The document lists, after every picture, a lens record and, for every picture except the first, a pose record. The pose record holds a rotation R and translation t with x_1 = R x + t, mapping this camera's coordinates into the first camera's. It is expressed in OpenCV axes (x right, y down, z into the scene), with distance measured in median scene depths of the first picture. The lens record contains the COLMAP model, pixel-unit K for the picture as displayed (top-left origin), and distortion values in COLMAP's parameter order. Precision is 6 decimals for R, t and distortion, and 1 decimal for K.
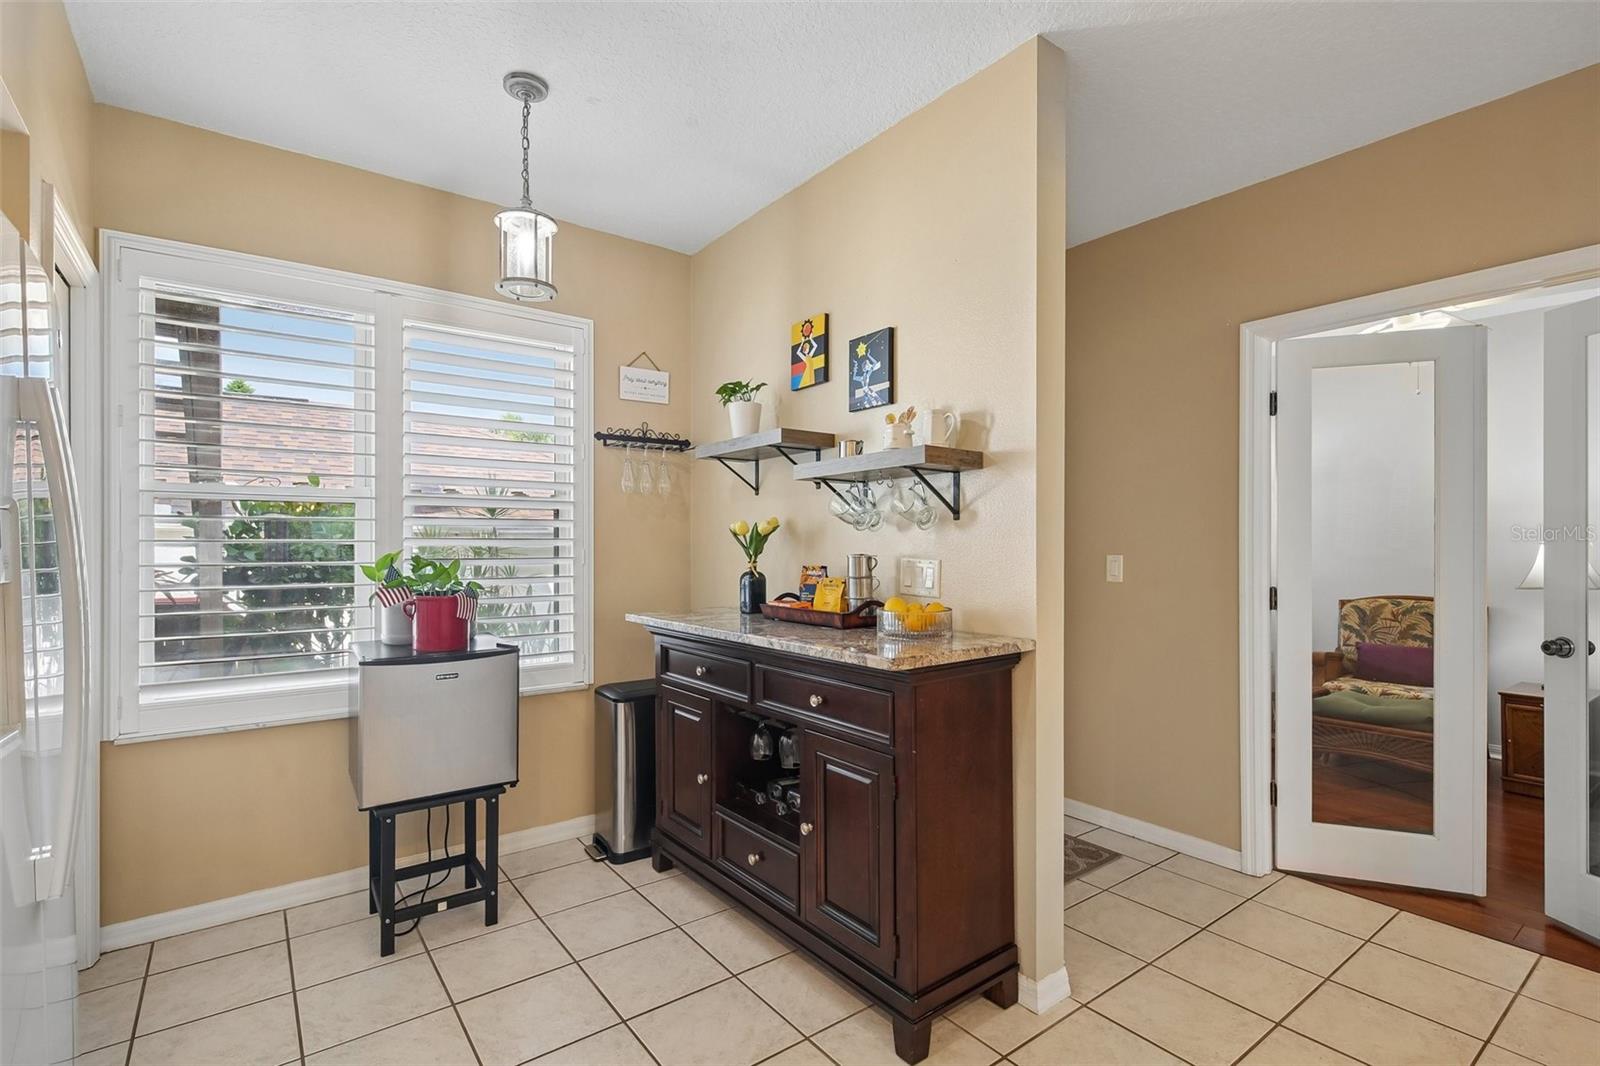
lens RADIAL K [[742.9, 0, 794.3], [0, 742.9, 540.2], [0, 0, 1]] dist [-0.002398, -0.000636]
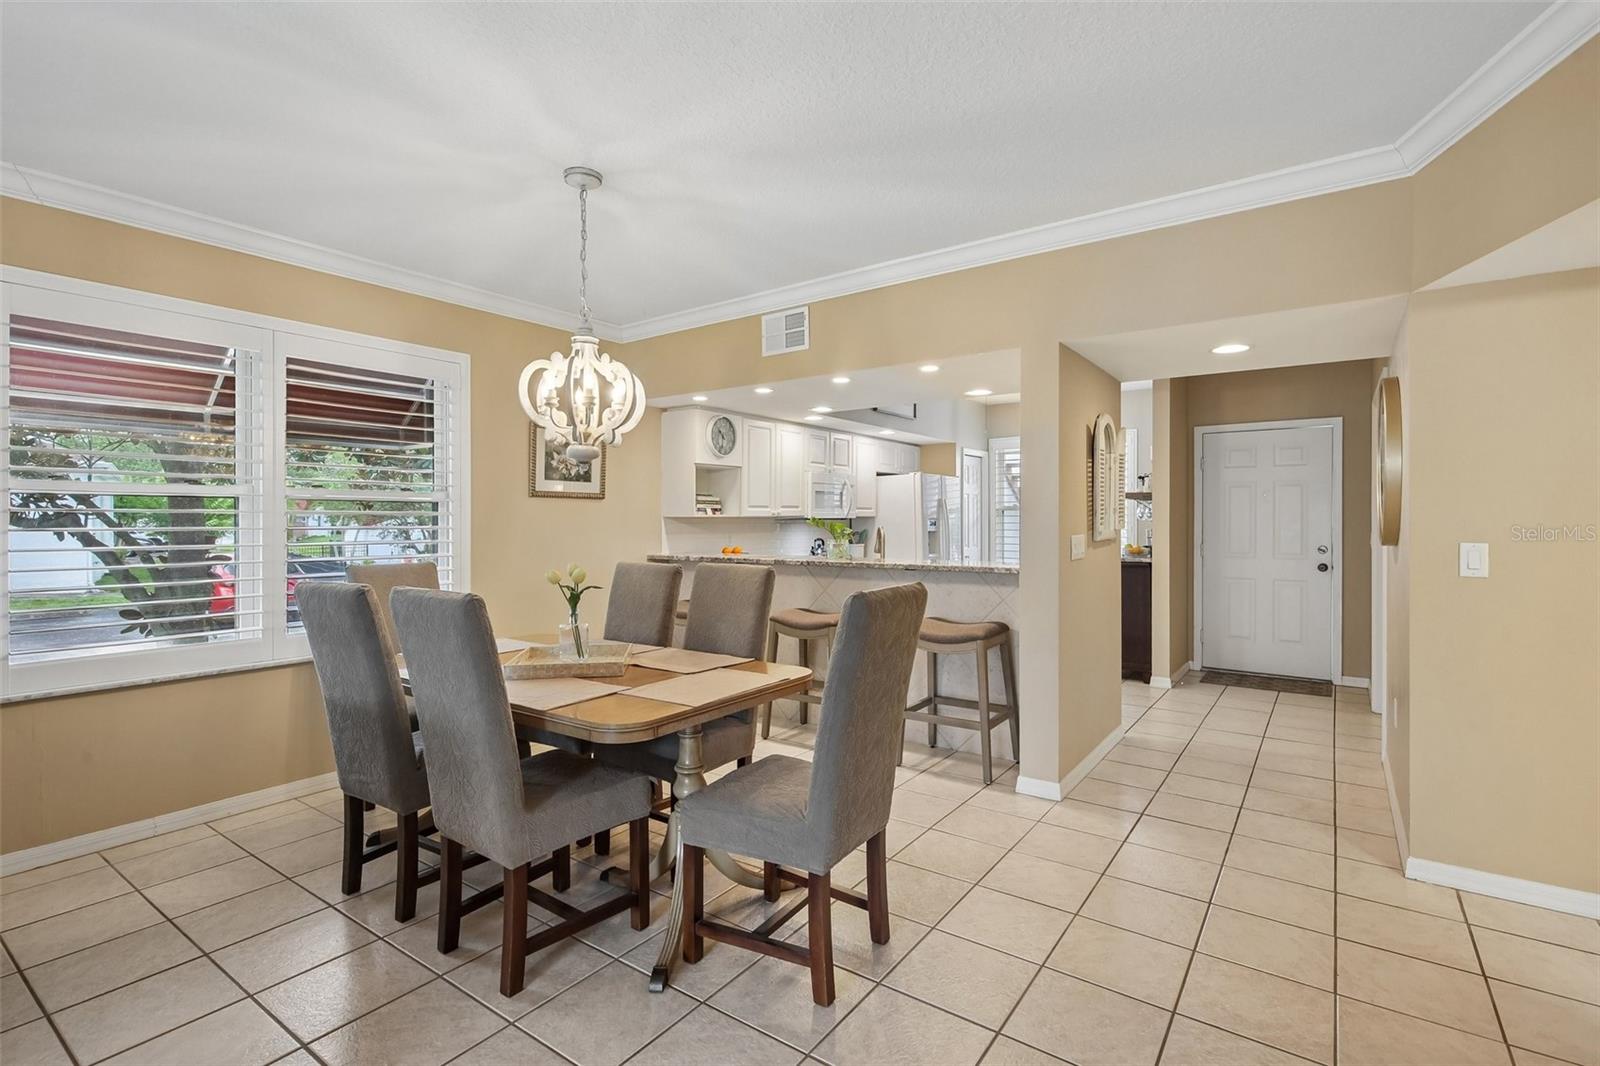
lens RADIAL K [[746.0, 0, 796.9], [0, 746.0, 524.6], [0, 0, 1]] dist [0.002643, 0.000202]
pose [[0.302628, 0.002177, -0.953106, 2.171818], [0.008097, 0.999955, 0.004855, -0.017884], [0.953074, -0.009186, 0.302596, -0.977627]]
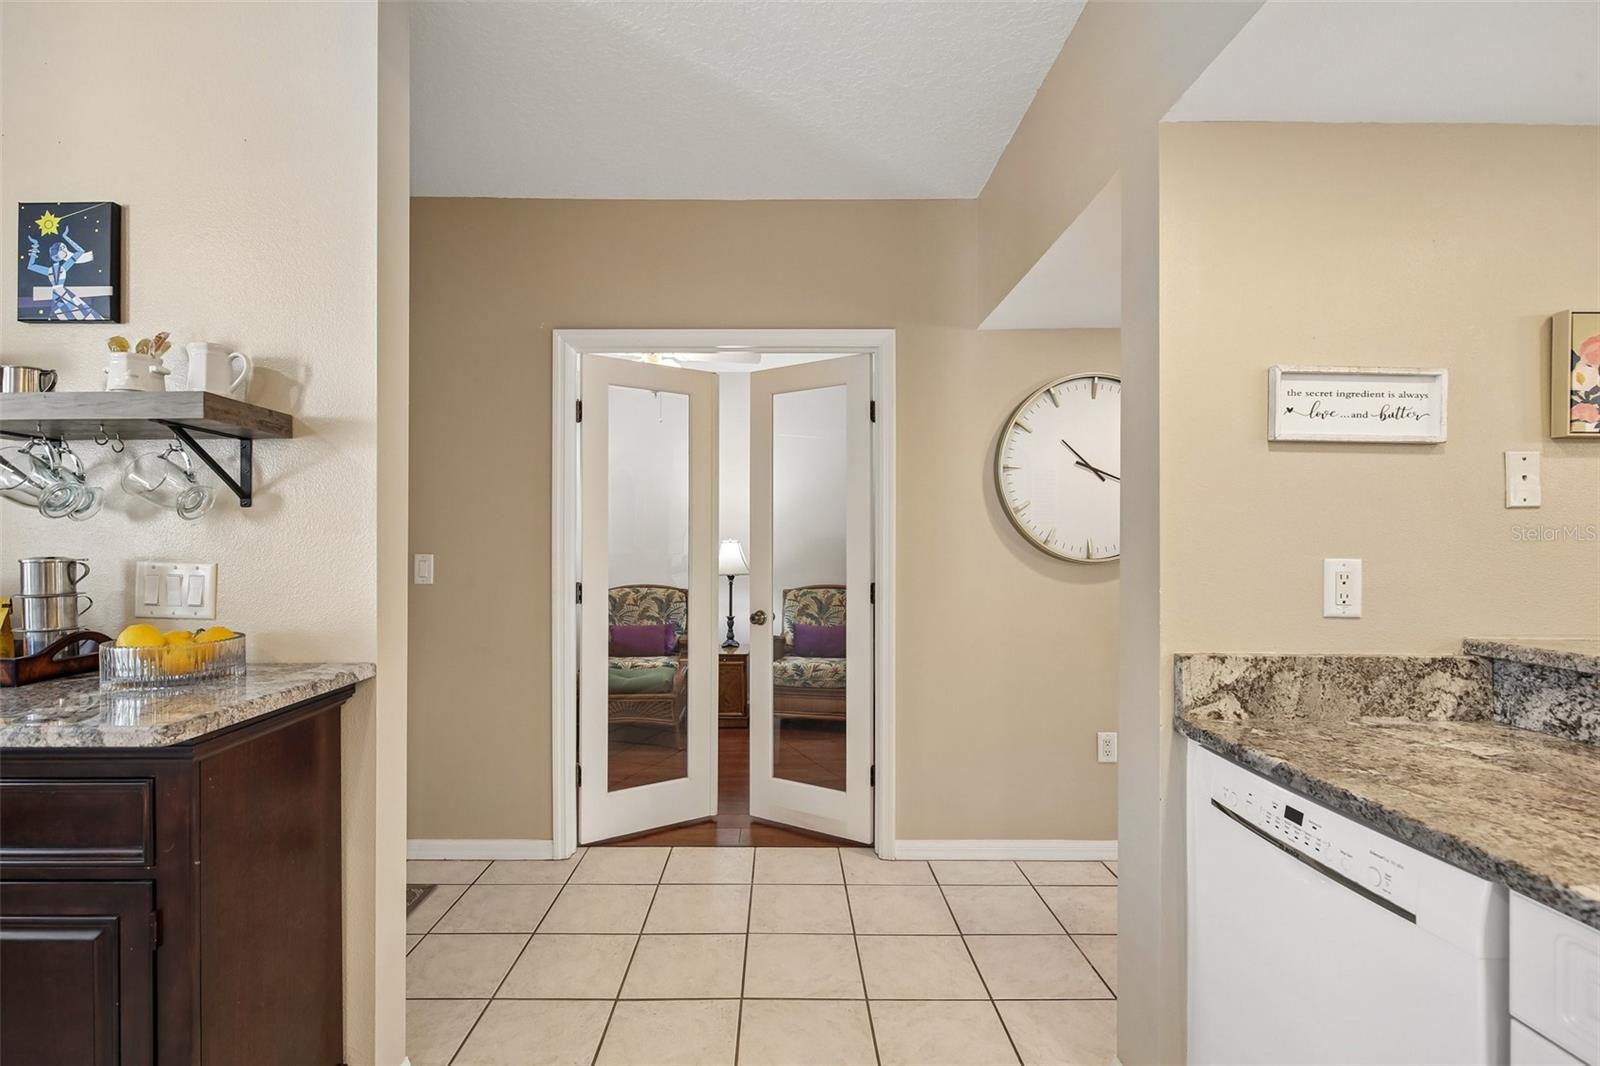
lens RADIAL K [[736.6, 0, 786.6], [0, 736.6, 541.6], [0, 0, 1]] dist [-0.001732, -0.000990]
pose [[0.594904, 0.002253, 0.803794, -0.034621], [-0.004901, 0.999988, 0.000824, 0.002507], [-0.803782, -0.004430, 0.594907, 0.153861]]
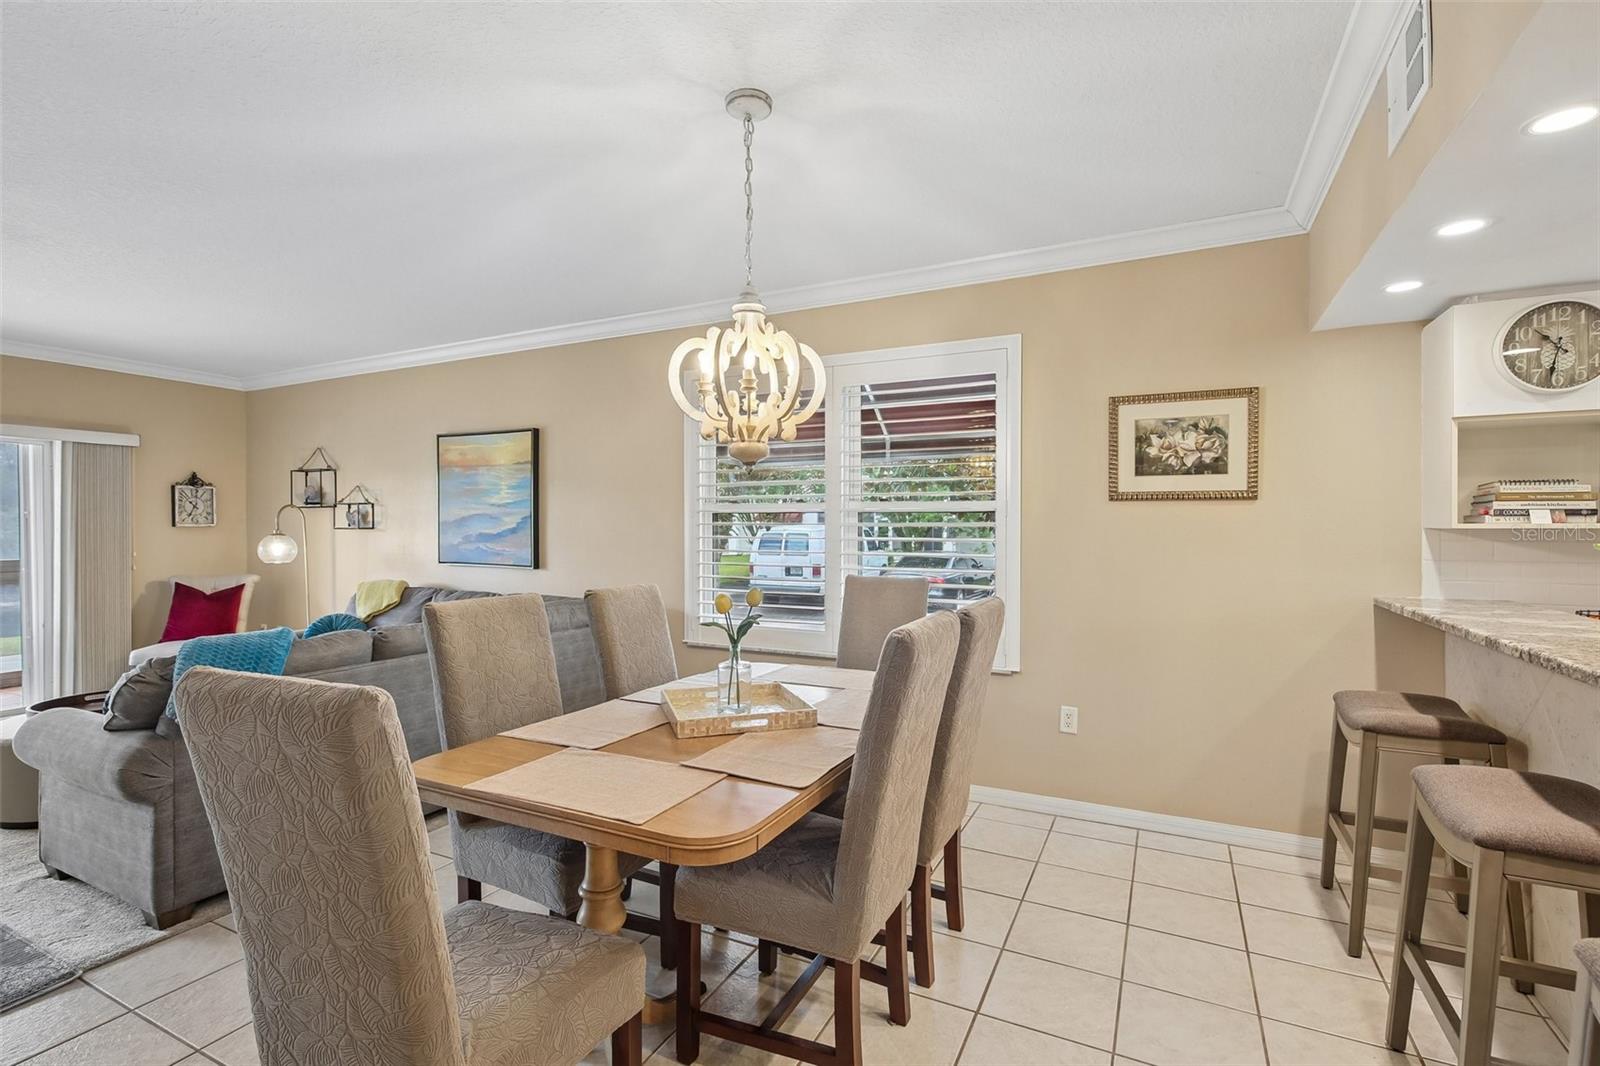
lens RADIAL K [[742.9, 0, 794.3], [0, 742.9, 540.2], [0, 0, 1]] dist [-0.002398, -0.000636]
pose [[-0.894460, 0.000422, -0.447148, 1.337386], [-0.002488, 0.999979, 0.005921, -0.018533], [0.447142, 0.006409, -0.894440, -0.106260]]
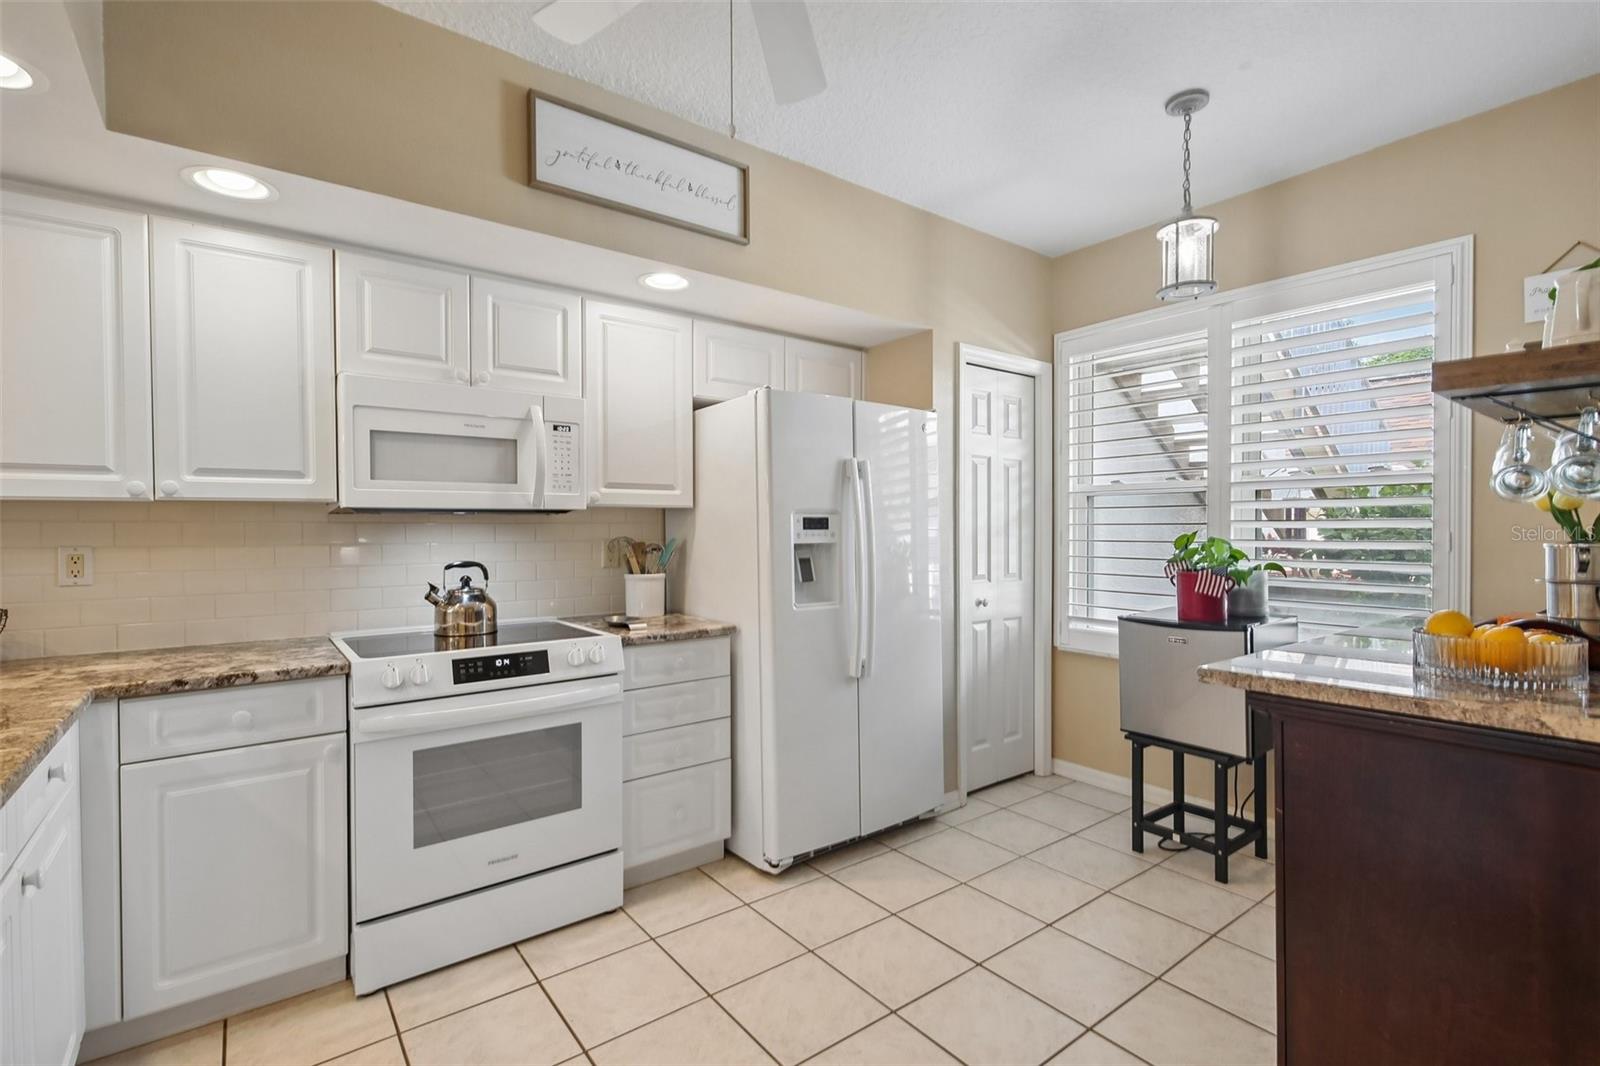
lens RADIAL K [[731.4, 0, 793.0], [0, 731.4, 534.8], [0, 0, 1]] dist [0.003591, 0.000229]
pose [[0.000803, 0.008252, -0.999966, 0.641784], [0.008132, 0.999933, 0.008258, 0.003678], [0.999967, -0.008138, 0.000736, 0.383364]]
